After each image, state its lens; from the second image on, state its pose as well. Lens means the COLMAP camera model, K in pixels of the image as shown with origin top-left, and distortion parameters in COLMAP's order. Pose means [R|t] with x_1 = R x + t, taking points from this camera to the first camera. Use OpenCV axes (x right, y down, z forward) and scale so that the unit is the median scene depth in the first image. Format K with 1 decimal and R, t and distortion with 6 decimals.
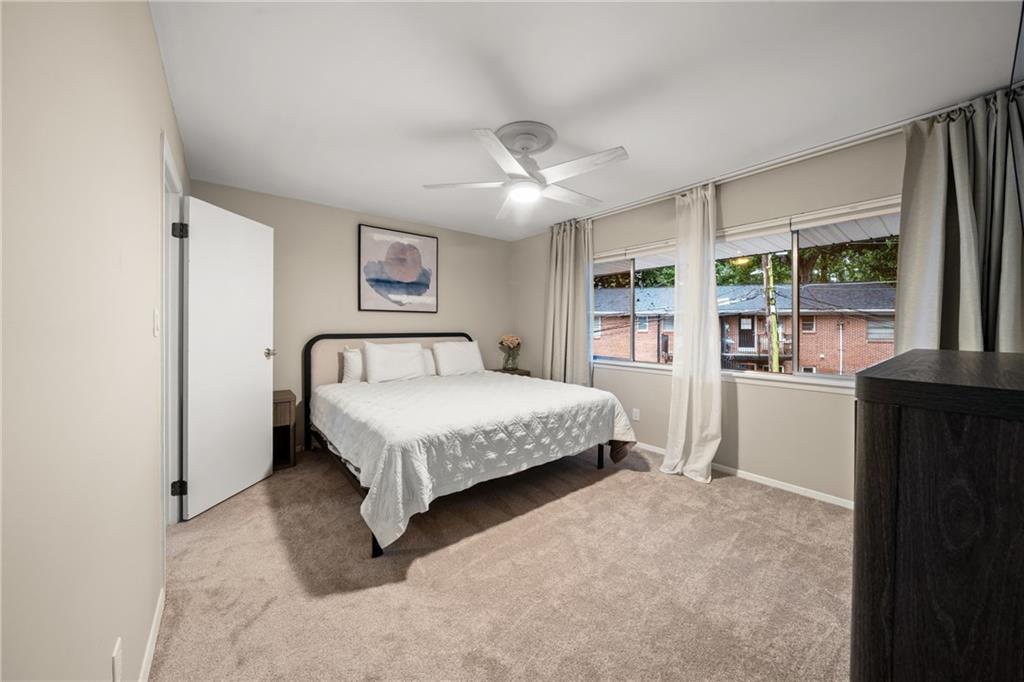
lens RADIAL K [[349.8, 0, 511.9], [0, 349.8, 334.3], [0, 0, 1]] dist [-0.005243, 0.000278]
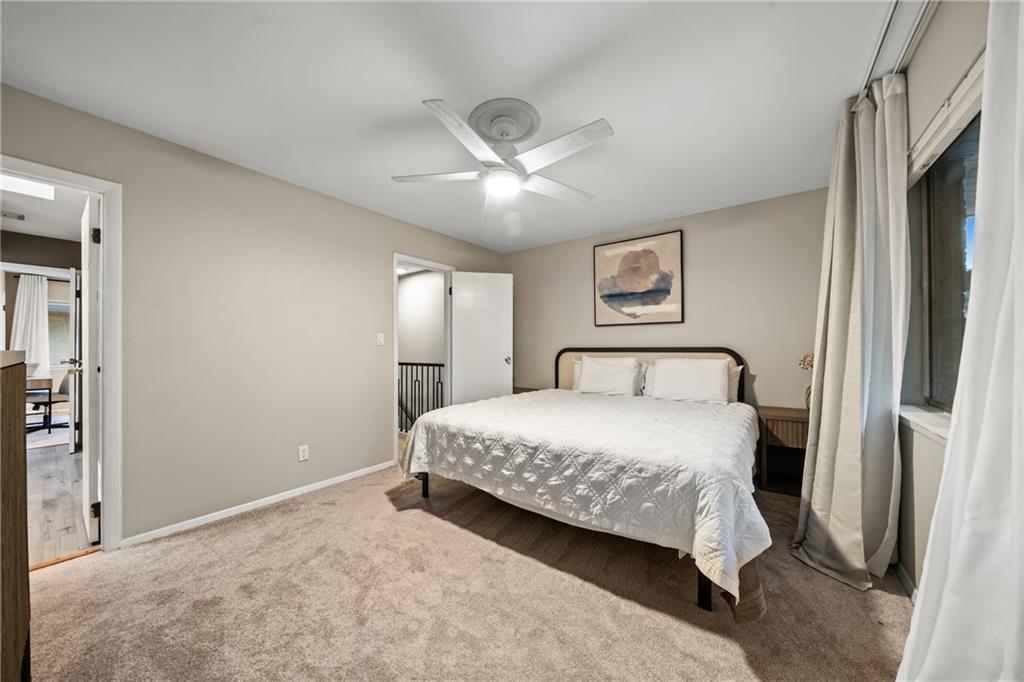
lens RADIAL K [[349.8, 0, 508.2], [0, 349.8, 350.5], [0, 0, 1]] dist [-0.005243, 0.000278]
pose [[0.243259, 0.001940, -0.969959, 0.740074], [-0.012757, 0.999918, -0.001199, 0.015185], [0.969877, 0.012665, 0.243264, 0.651663]]
